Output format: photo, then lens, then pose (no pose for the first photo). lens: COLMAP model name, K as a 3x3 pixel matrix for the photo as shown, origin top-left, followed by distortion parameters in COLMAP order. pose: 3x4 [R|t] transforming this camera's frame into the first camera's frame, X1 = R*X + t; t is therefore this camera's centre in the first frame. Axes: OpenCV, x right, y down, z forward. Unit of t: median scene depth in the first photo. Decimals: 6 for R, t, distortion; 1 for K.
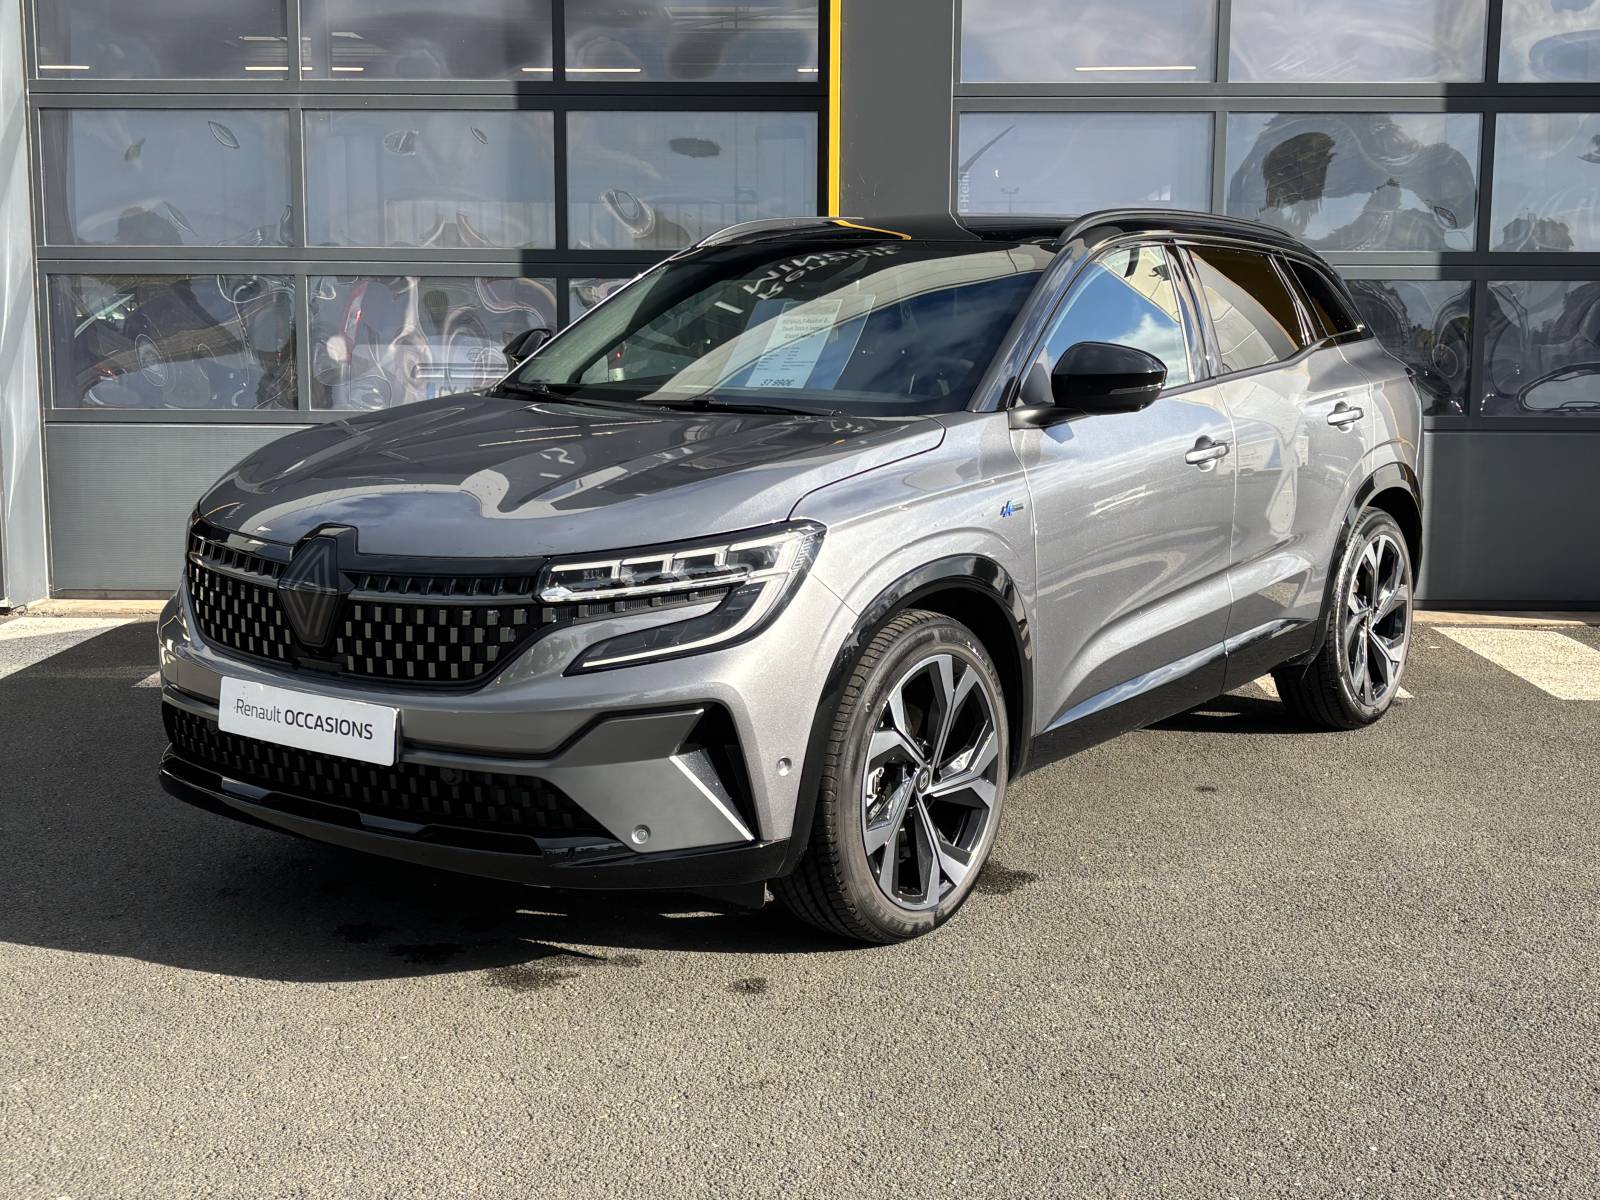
lens RADIAL K [[1948.7, 0, 785.2], [0, 1948.7, 594.9], [0, 0, 1]] dist [0.152882, -0.482959]
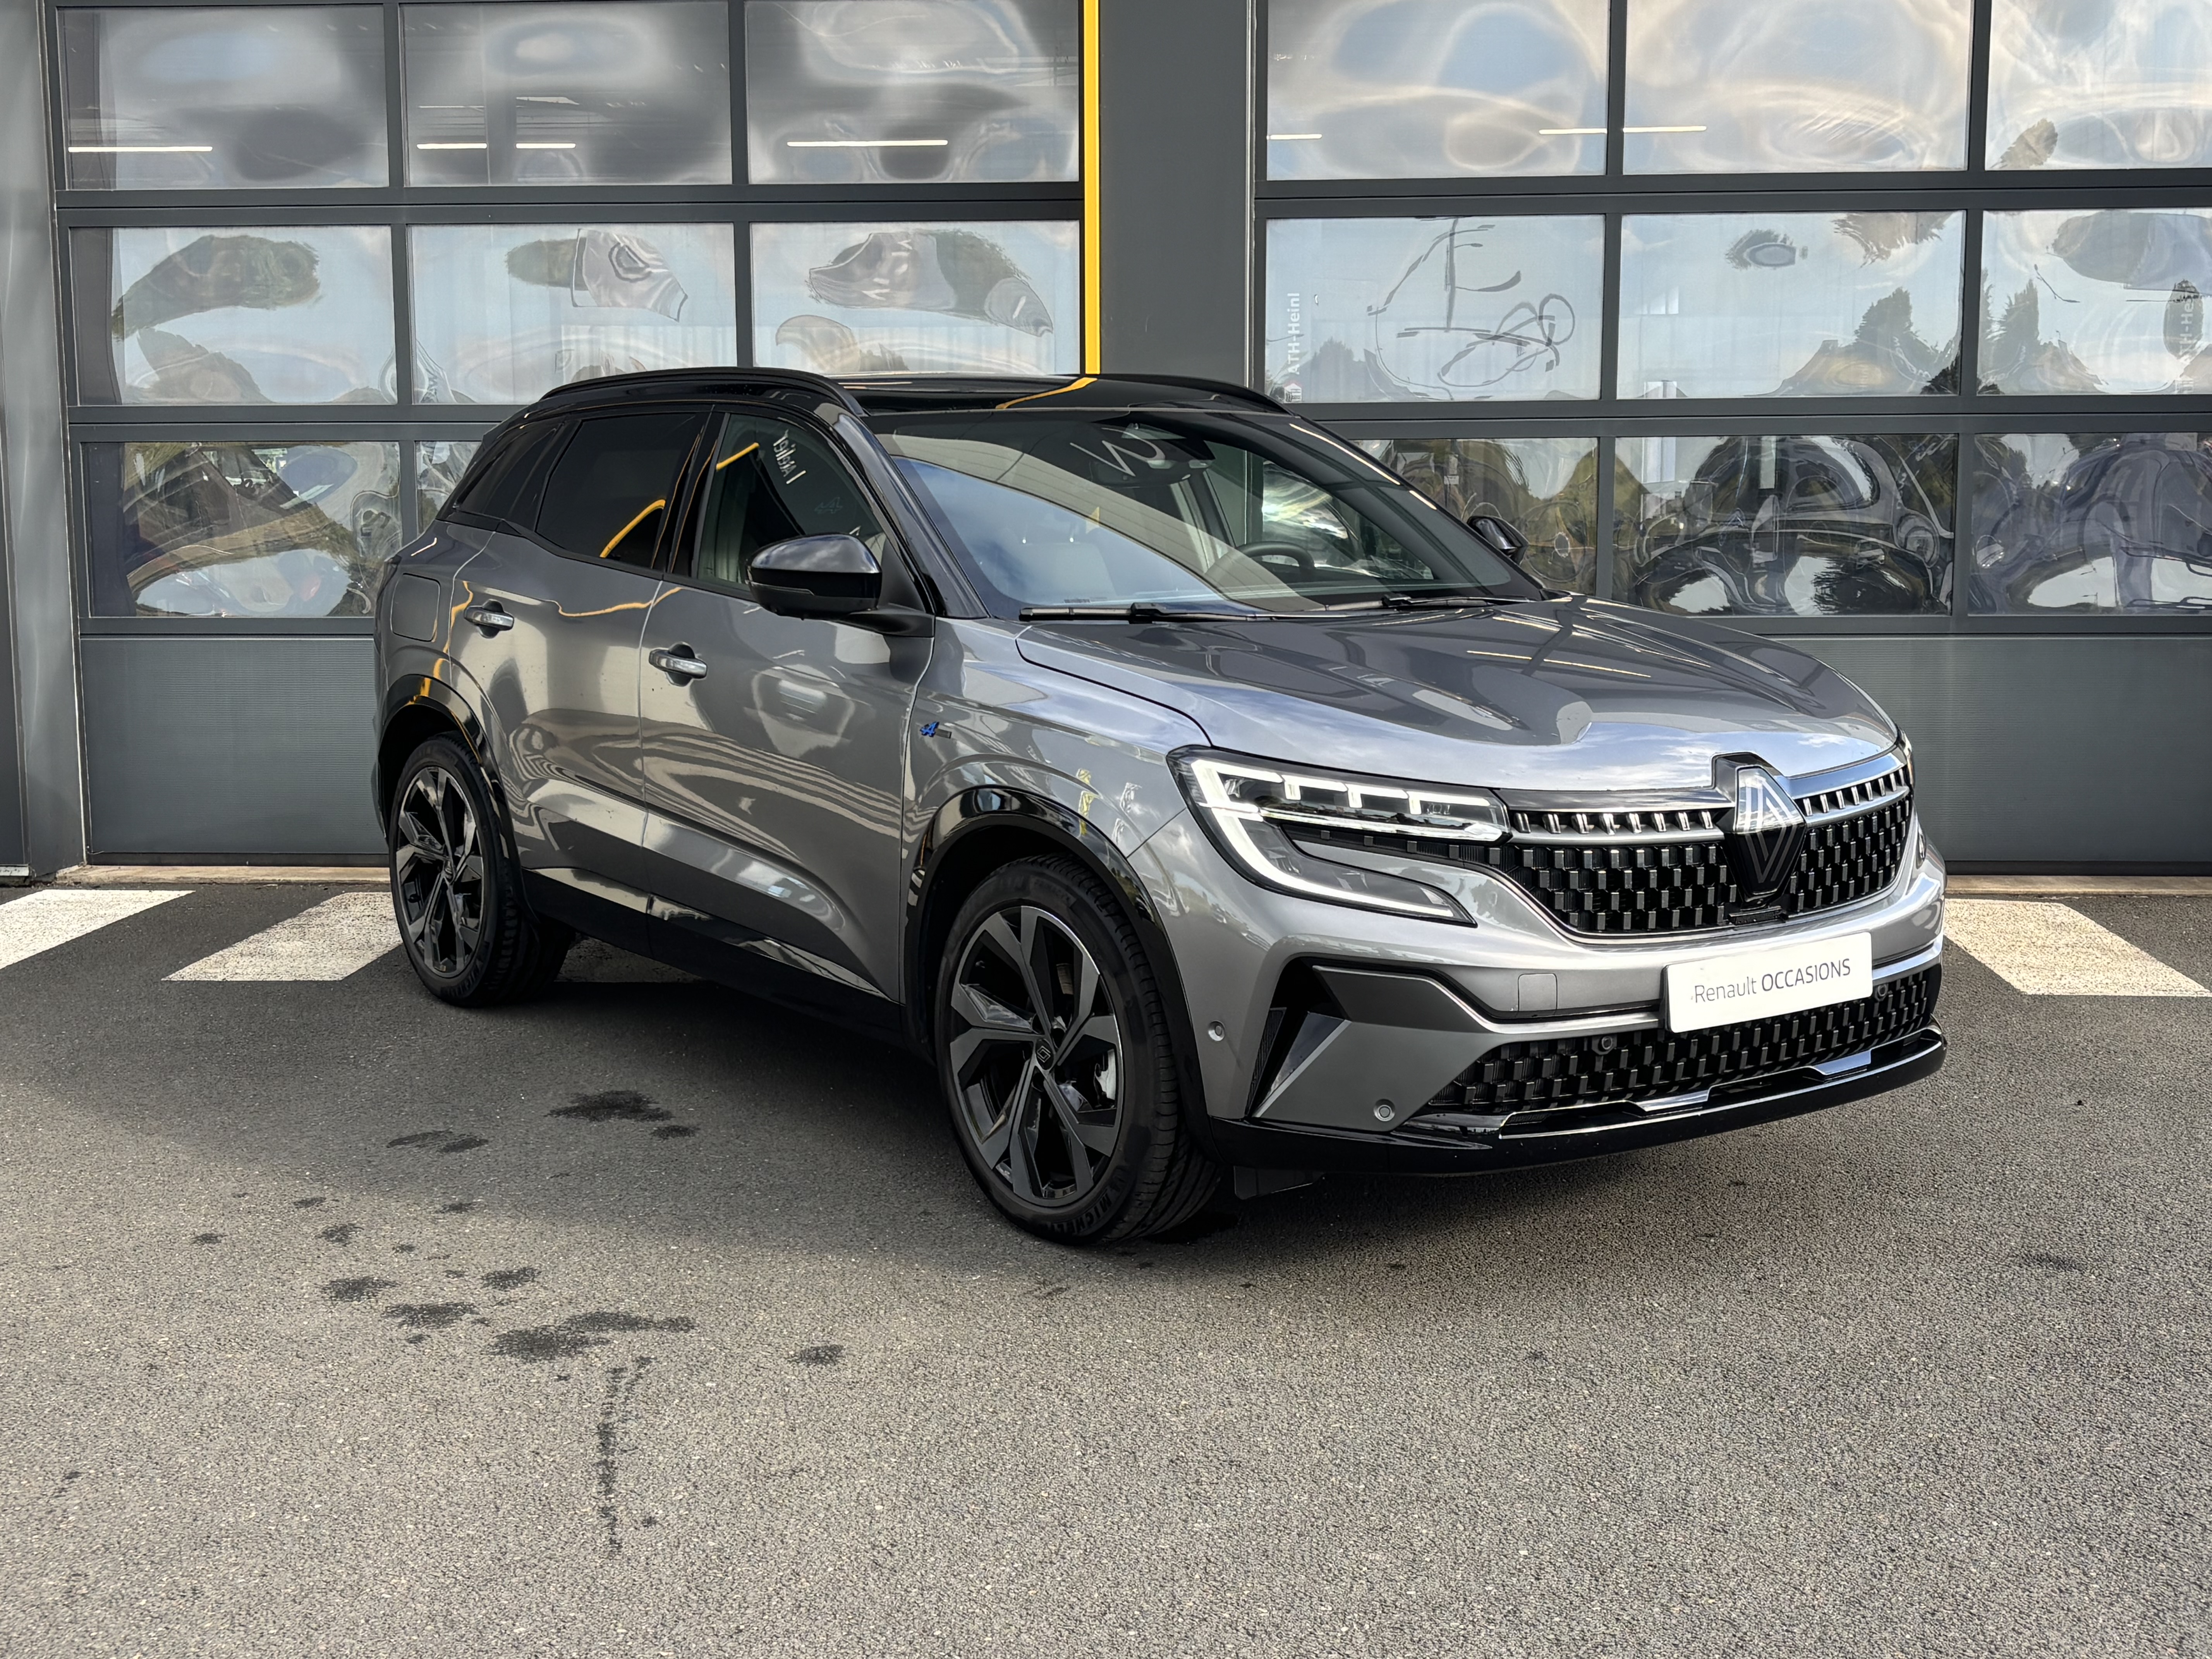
lens RADIAL K [[2695.5, 0, 1099.7], [0, 2695.5, 830.6], [0, 0, 1]] dist [0.174791, -0.594939]
pose [[0.999196, -0.003333, -0.039959, 0.117426], [0.003055, 0.999971, -0.007002, -0.004956], [0.039981, 0.006874, 0.999177, -0.085087]]
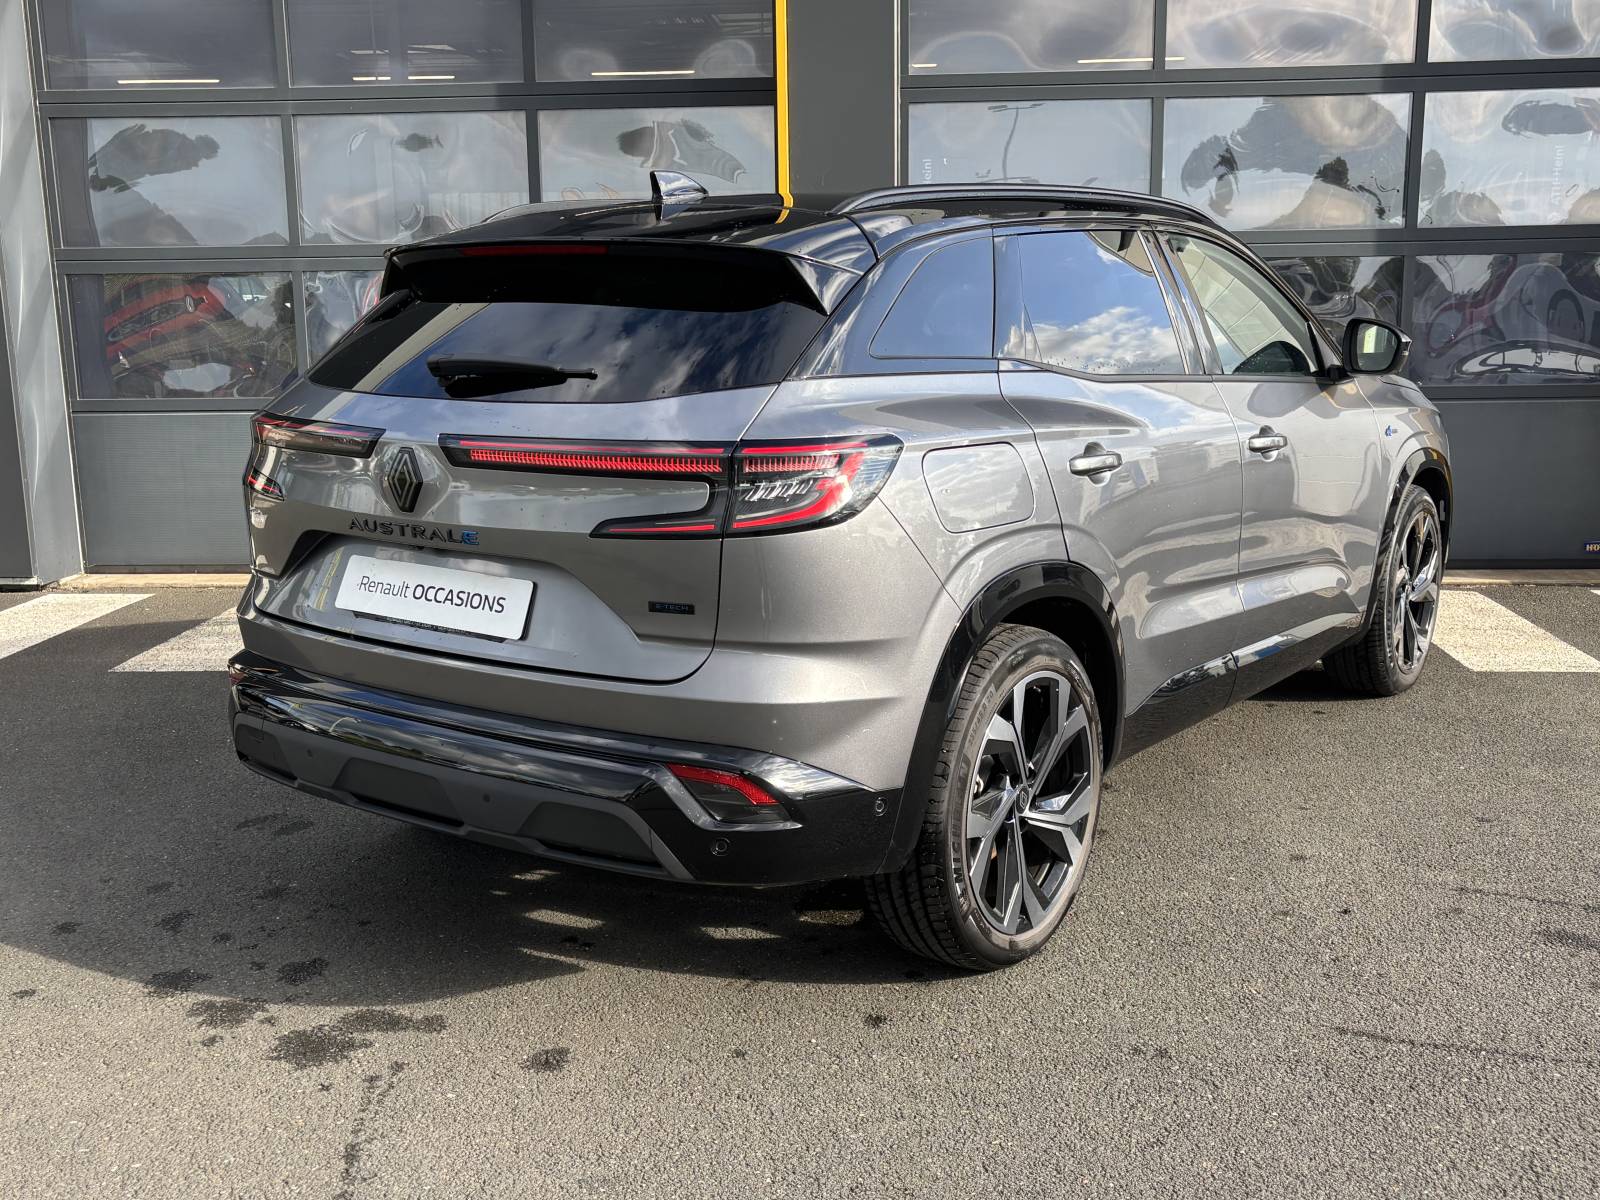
lens RADIAL K [[1631.6, 0, 800.0], [0, 1631.6, 600.0], [0, 0, 1]] dist [0.011513, 0.015214]
pose [[0.999146, -0.011252, -0.039749, 0.112336], [0.013338, 0.998527, 0.052597, -0.048348], [0.039098, -0.053083, 0.997824, 0.200399]]
